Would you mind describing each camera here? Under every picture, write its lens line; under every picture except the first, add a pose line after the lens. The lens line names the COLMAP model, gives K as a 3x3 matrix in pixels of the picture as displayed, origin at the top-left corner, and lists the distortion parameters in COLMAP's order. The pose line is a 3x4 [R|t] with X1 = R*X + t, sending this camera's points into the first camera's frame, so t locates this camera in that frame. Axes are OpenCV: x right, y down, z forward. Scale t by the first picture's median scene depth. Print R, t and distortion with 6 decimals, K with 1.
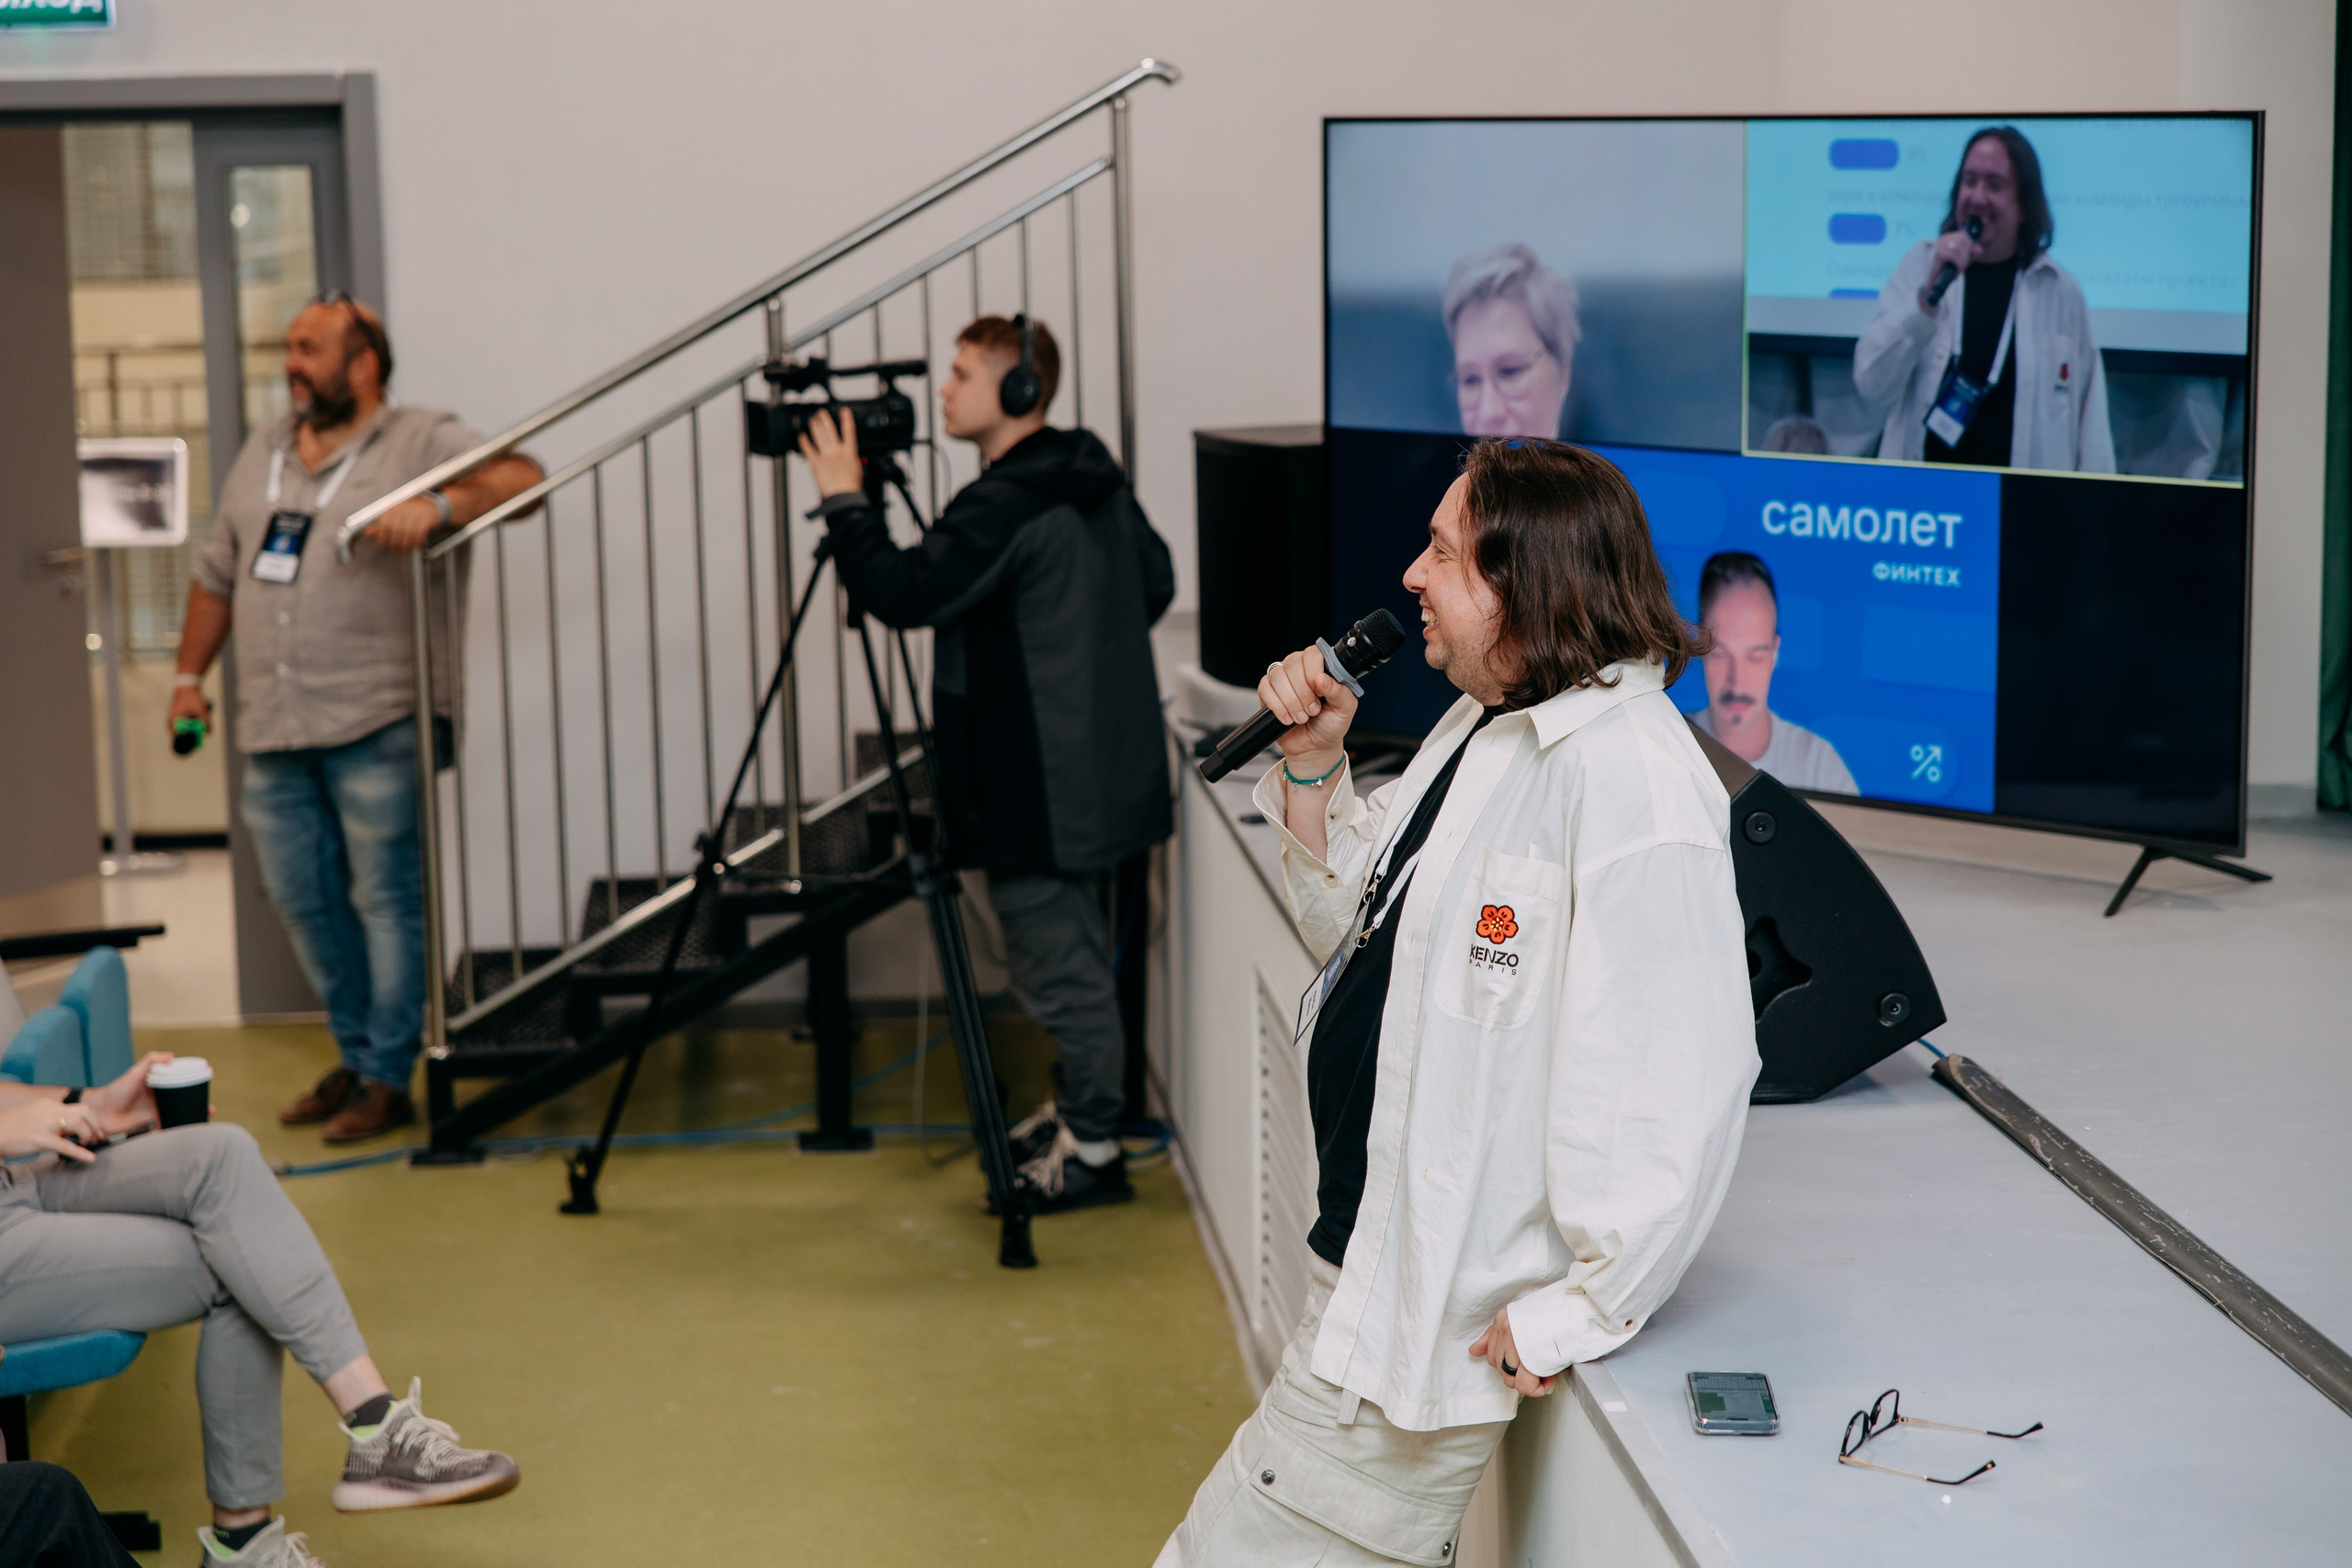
lens RADIAL K [[4559.6, 0, 1176.0], [0, 4559.6, 784.0], [0, 0, 1]] dist [-0.034837, 0.086587]
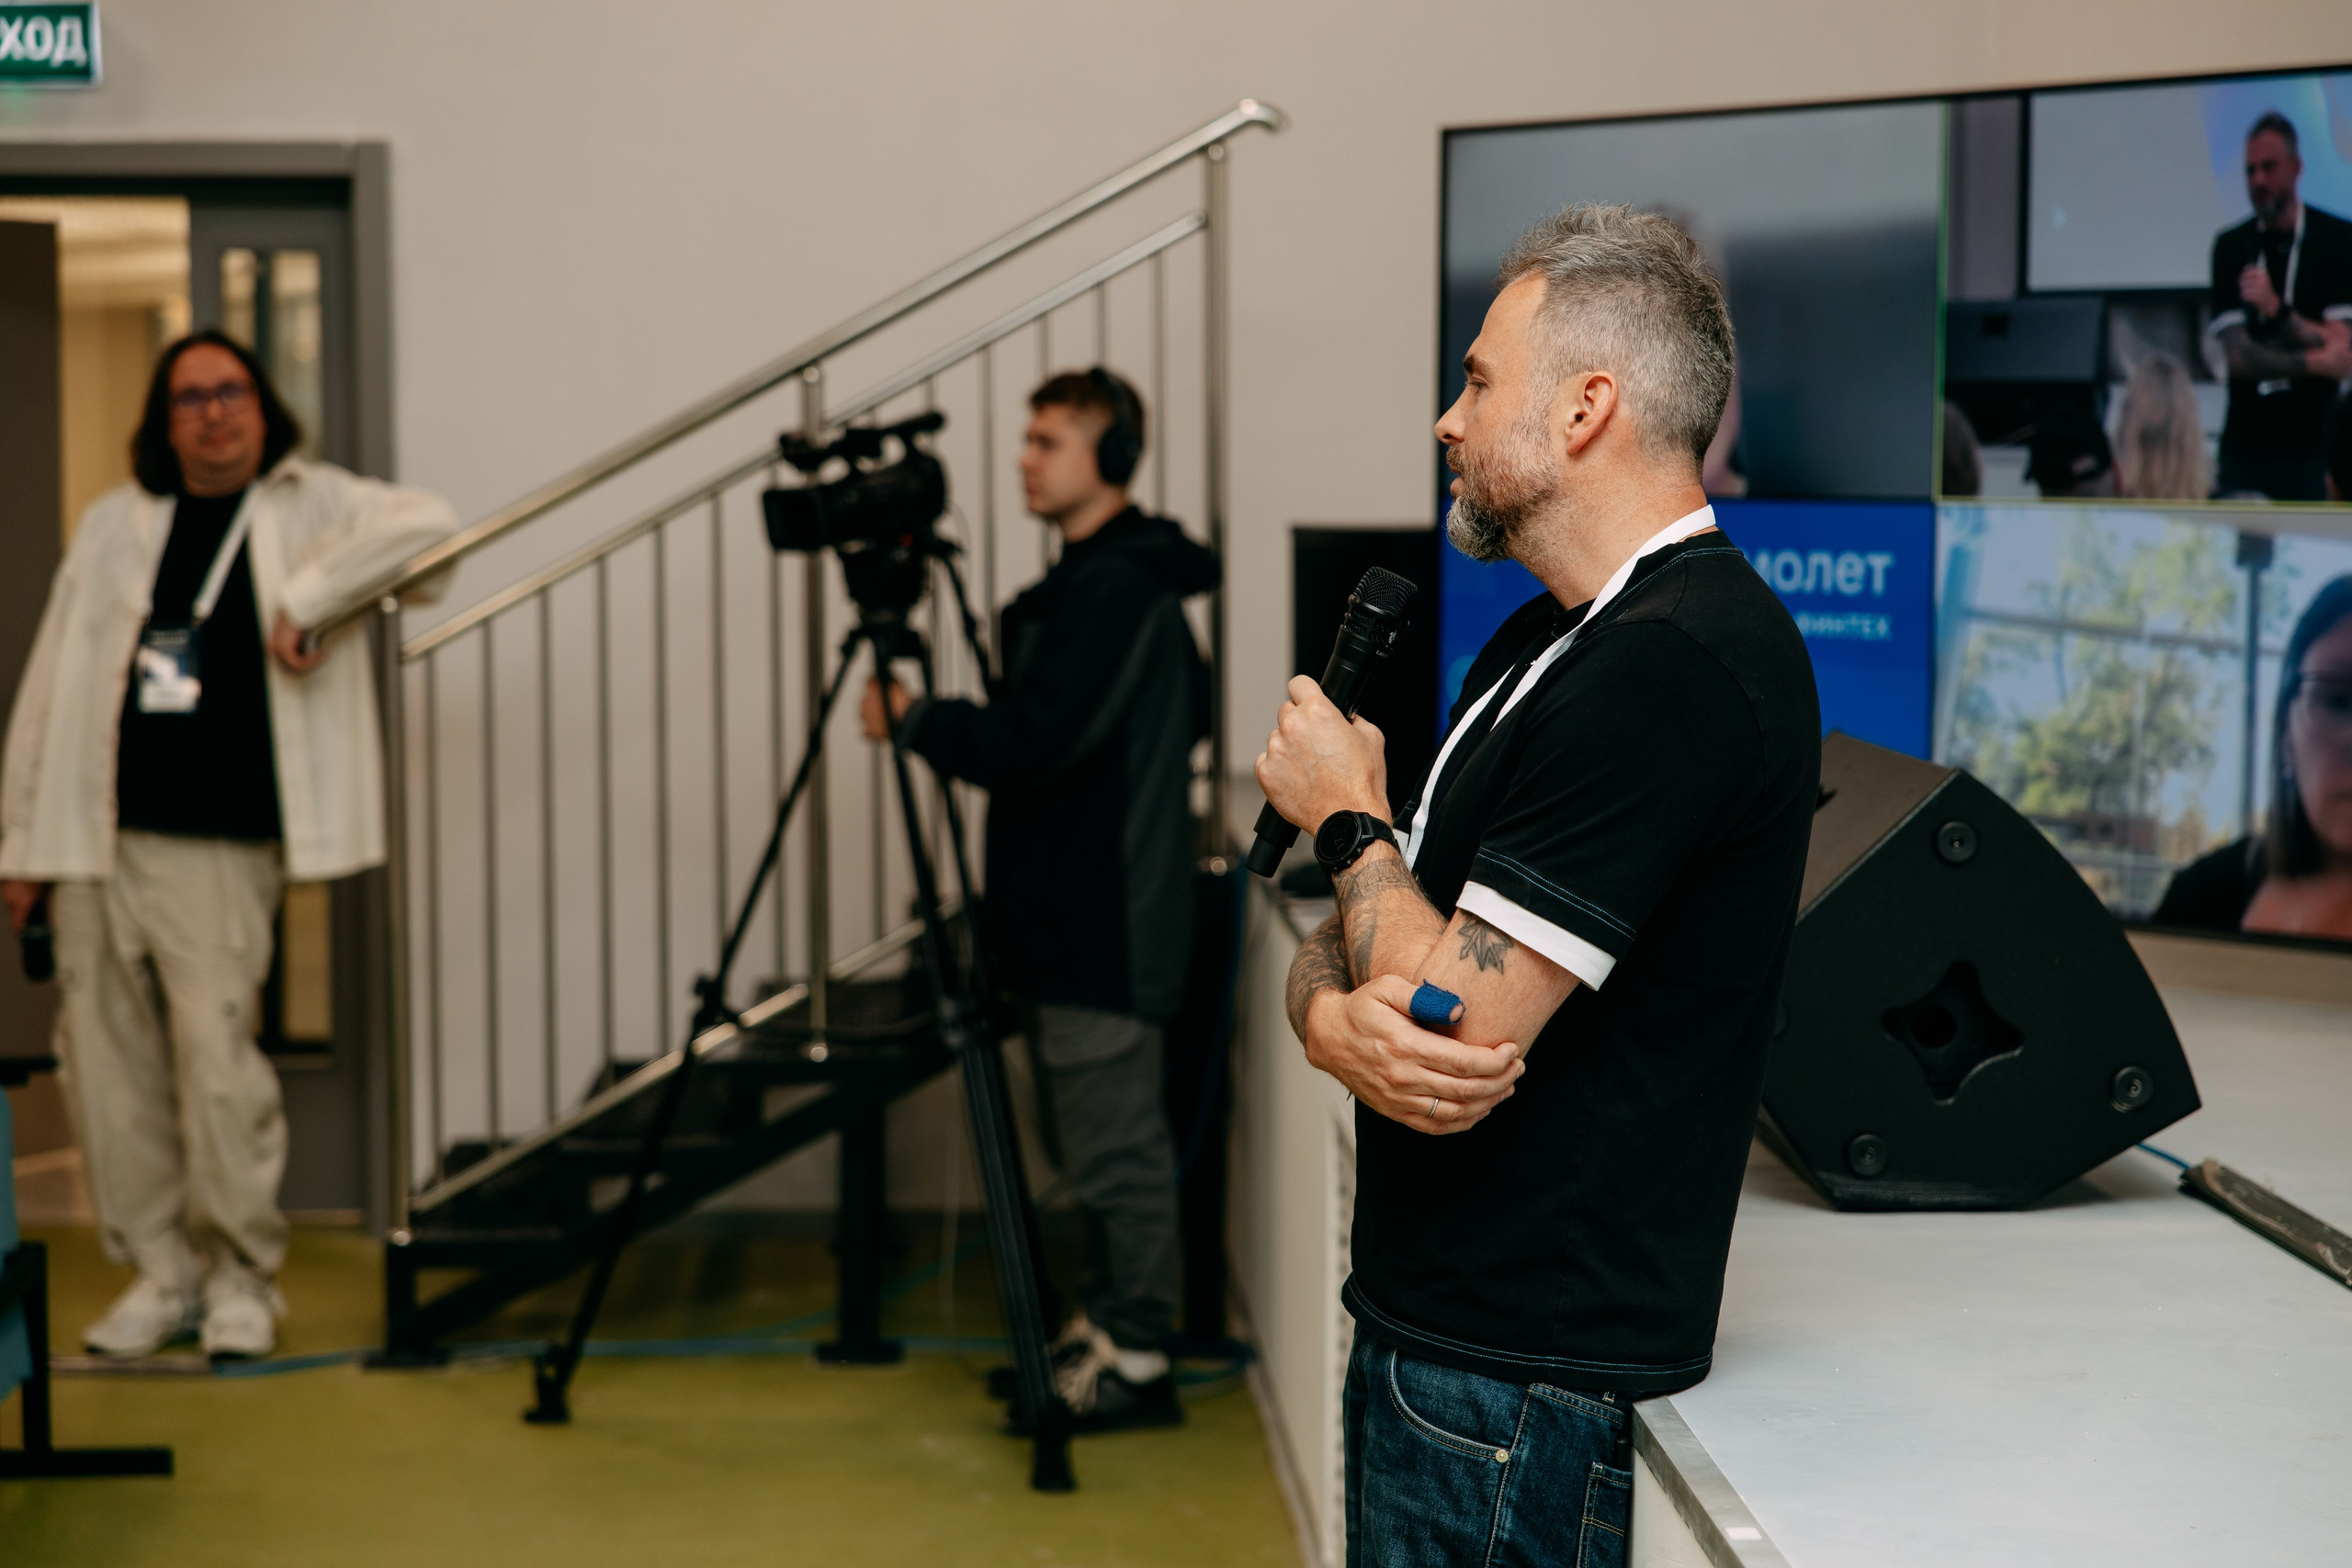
lens RADIAL K [[4559.6, 0, 1176.0], [0, 4559.6, 784.0], [0, 0, 1]] dist [-0.034837, 0.086587]
pose [[0.998953, 0.020732, -0.040773, 0.017821], [-0.023871, 0.996664, -0.078049, 0.038038], [0.039019, 0.078941, 0.996115, 0.146223]]
